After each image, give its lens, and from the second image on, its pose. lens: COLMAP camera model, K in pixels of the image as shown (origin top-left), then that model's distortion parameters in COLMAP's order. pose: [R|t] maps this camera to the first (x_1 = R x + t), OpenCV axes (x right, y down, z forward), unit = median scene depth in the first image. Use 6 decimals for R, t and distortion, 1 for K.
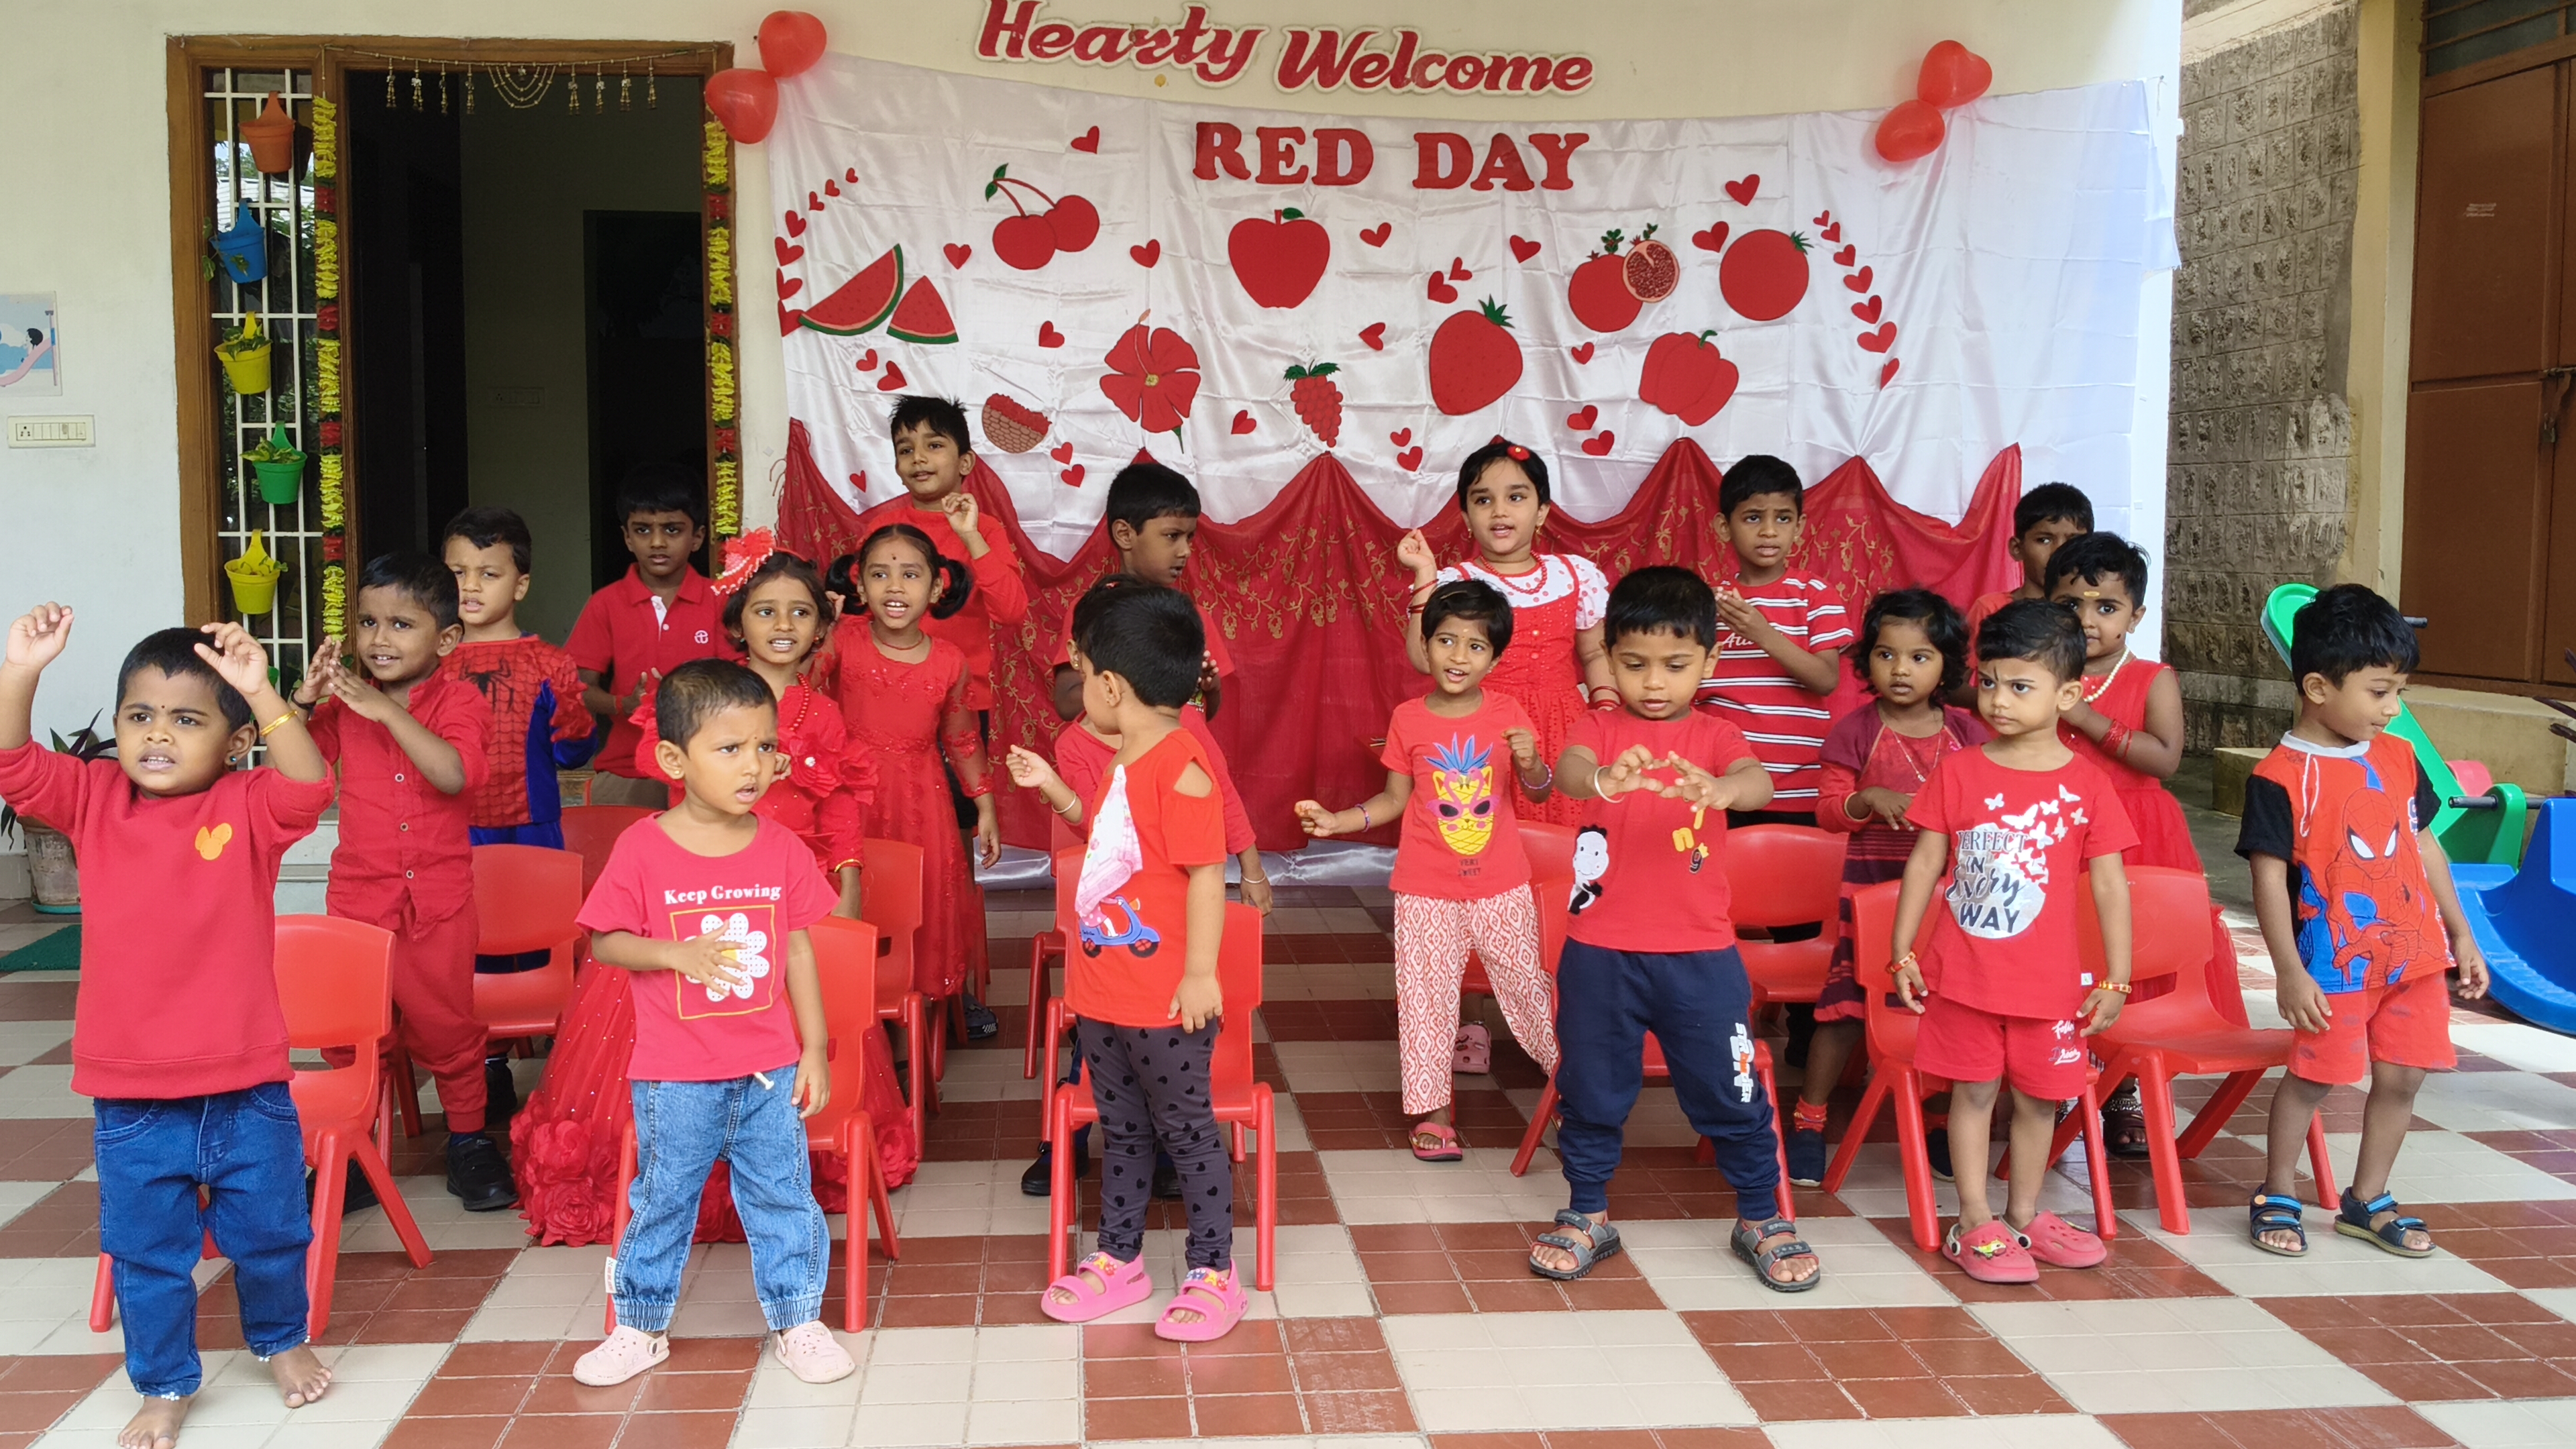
lens RADIAL K [[2251.5, 0, 1299.7], [0, 2251.5, 776.6], [0, 0, 1]] dist [0.104558, -0.268708]
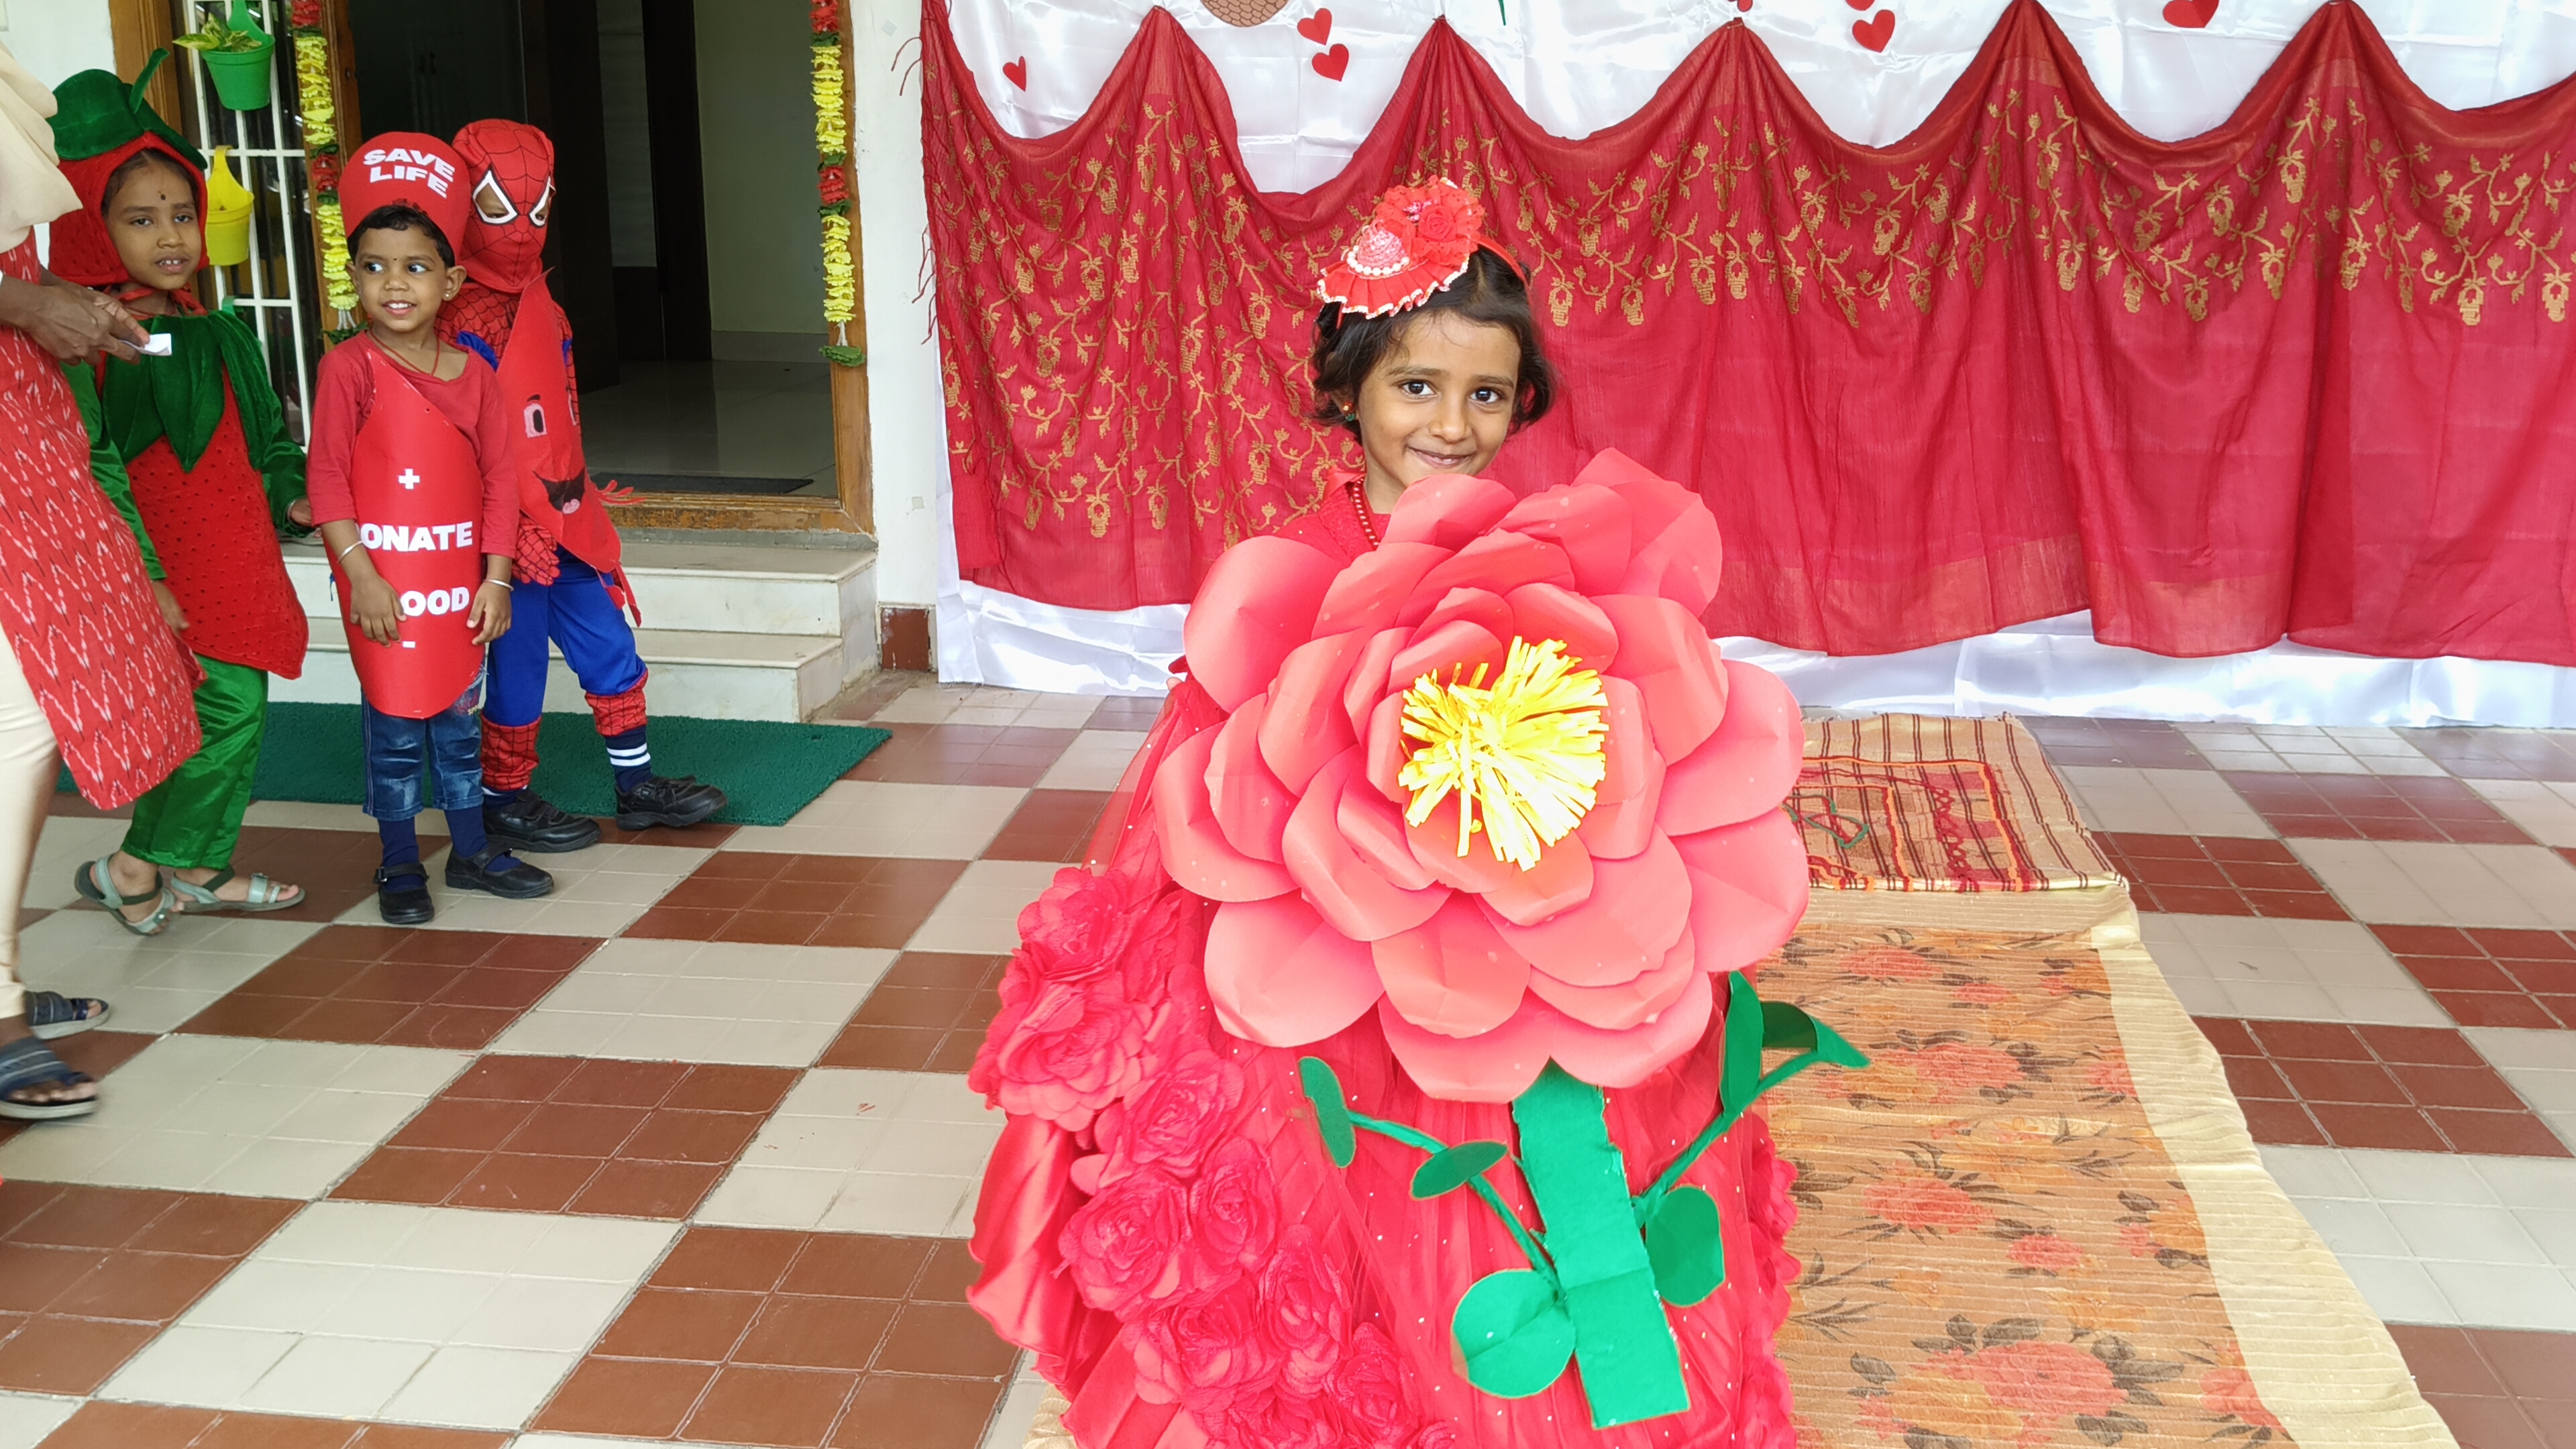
lens RADIAL K [[2251.5, 0, 1299.7], [0, 2251.5, 776.6], [0, 0, 1]] dist [0.104558, -0.268708]
pose [[0.980541, 0.056866, -0.187897, 0.023748], [-0.024482, 0.985077, 0.170364, -0.042436], [0.194781, -0.162449, 0.967301, 0.336448]]
